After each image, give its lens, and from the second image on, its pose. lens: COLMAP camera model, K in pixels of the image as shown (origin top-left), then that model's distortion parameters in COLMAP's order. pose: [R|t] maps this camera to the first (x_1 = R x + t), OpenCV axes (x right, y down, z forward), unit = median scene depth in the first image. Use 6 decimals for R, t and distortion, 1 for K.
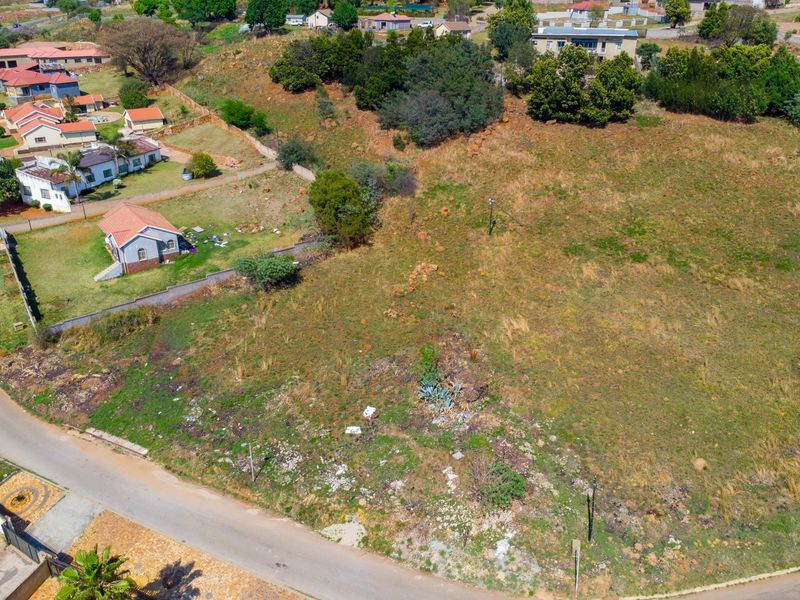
lens RADIAL K [[652.1, 0, 400.0], [0, 652.1, 300.0], [0, 0, 1]] dist [0.010897, 0.003464]
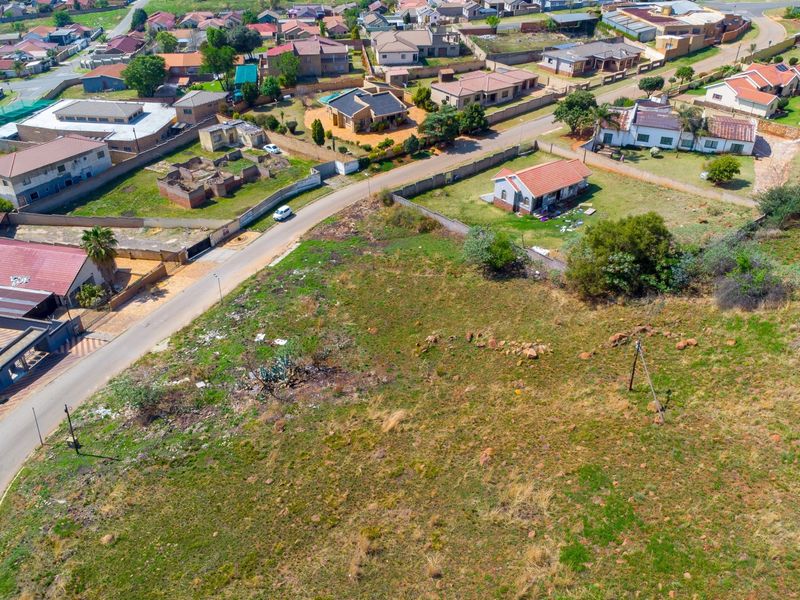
lens RADIAL K [[652.1, 0, 400.0], [0, 652.1, 300.0], [0, 0, 1]] dist [0.010897, 0.003464]
pose [[0.027919, 0.539026, -0.841826, 0.591584], [-0.445599, 0.760563, 0.472214, -0.351476], [0.894797, 0.361933, 0.261423, 0.554262]]
